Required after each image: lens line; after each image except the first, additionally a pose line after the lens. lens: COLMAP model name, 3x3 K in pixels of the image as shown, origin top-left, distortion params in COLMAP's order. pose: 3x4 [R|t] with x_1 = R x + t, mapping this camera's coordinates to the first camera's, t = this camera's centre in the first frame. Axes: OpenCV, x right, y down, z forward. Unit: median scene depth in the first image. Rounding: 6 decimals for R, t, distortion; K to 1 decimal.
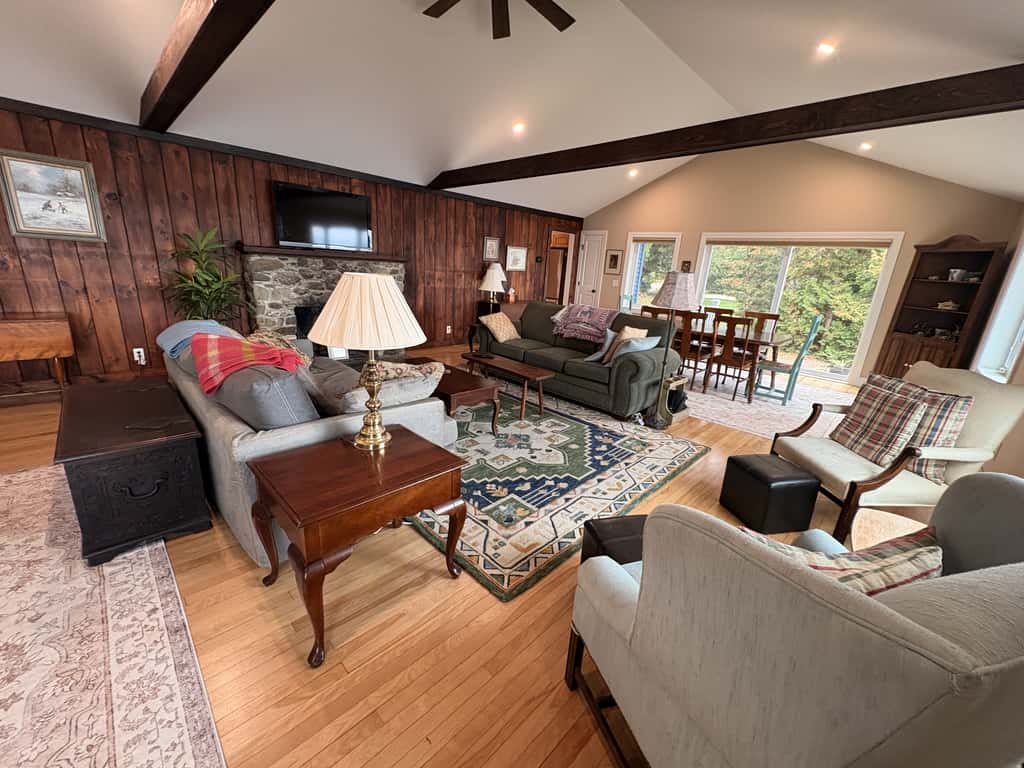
lens RADIAL K [[407.3, 0, 510.9], [0, 407.3, 385.0], [0, 0, 1]] dist [0.000159, 0.000025]
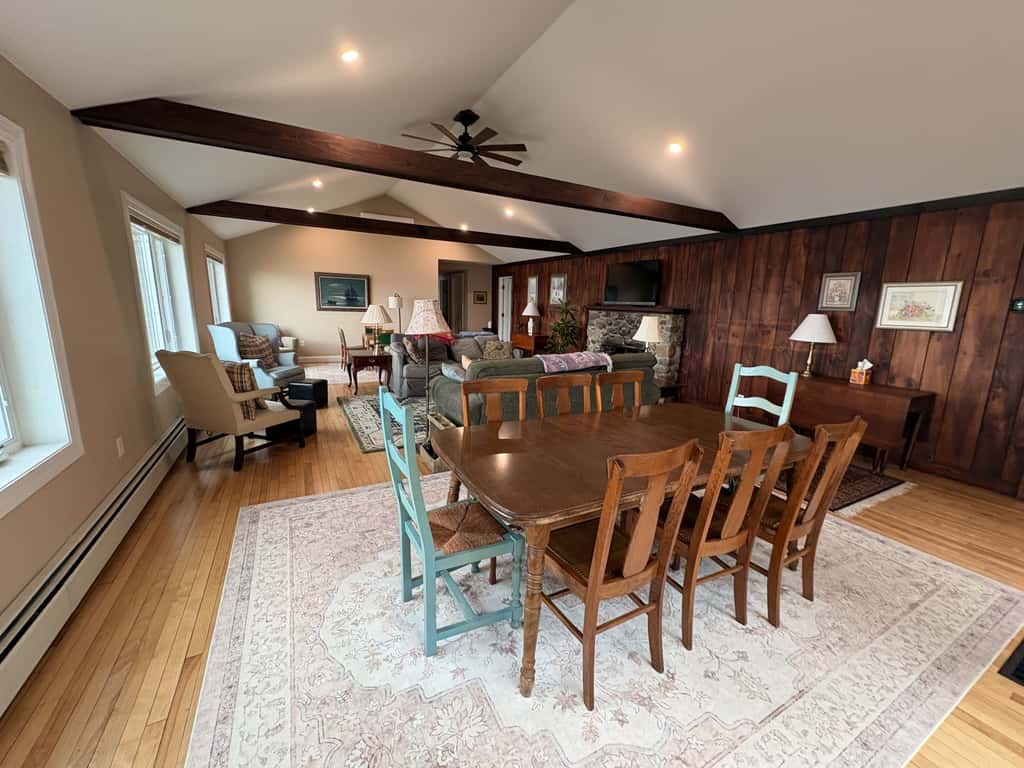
lens RADIAL K [[407.3, 0, 510.9], [0, 407.3, 385.0], [0, 0, 1]] dist [0.000159, 0.000025]
pose [[-0.292981, 0.121562, -0.948359, 2.205278], [-0.317189, 0.923355, 0.216347, -0.597548], [0.901972, 0.364194, -0.231967, 2.444280]]
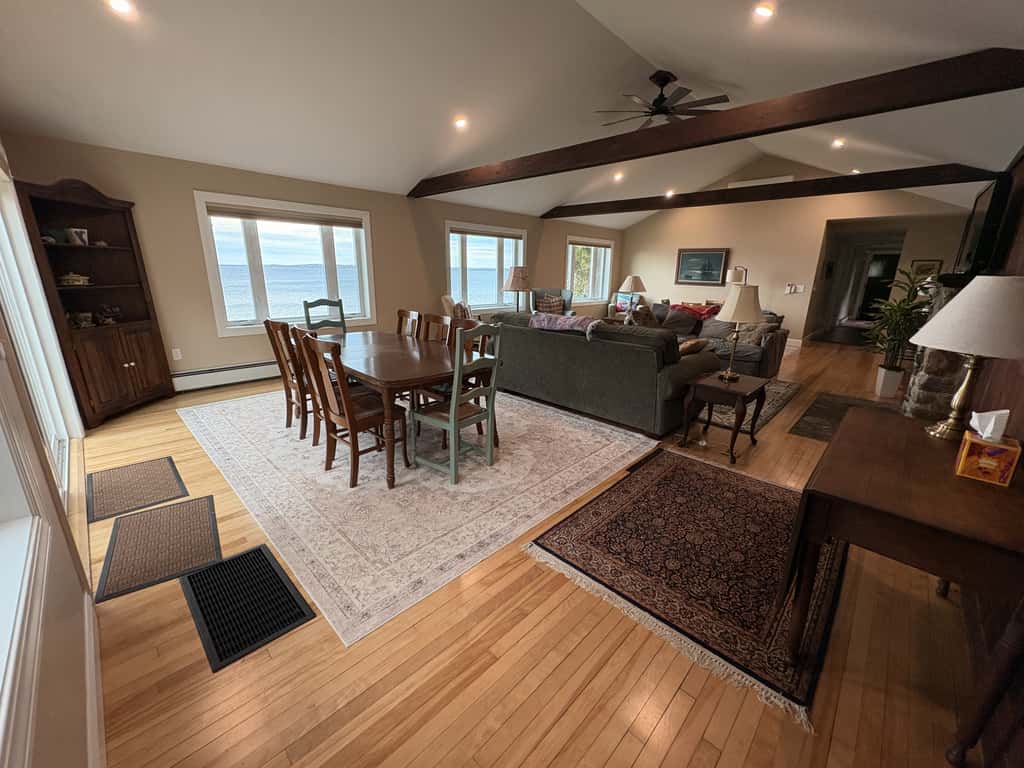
lens RADIAL K [[407.3, 0, 510.9], [0, 407.3, 385.0], [0, 0, 1]] dist [0.000159, 0.000025]
pose [[-0.996833, -0.071328, -0.035172, 0.748517], [-0.079085, 0.842404, 0.533012, -1.107804], [-0.008390, 0.534105, -0.845376, 3.907512]]
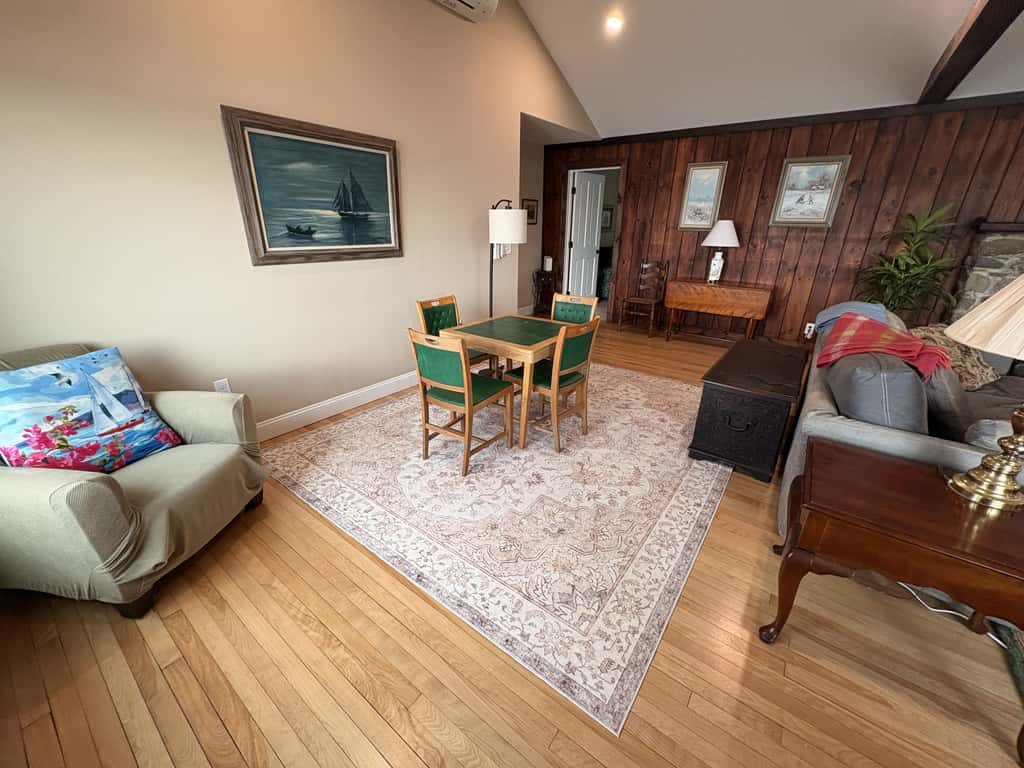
lens RADIAL K [[407.3, 0, 510.9], [0, 407.3, 385.0], [0, 0, 1]] dist [0.000159, 0.000025]
pose [[0.143391, 0.309364, -0.940071, 0.126455], [-0.282057, 0.923267, 0.260811, 0.012654], [0.948621, 0.227756, 0.219647, 0.026266]]
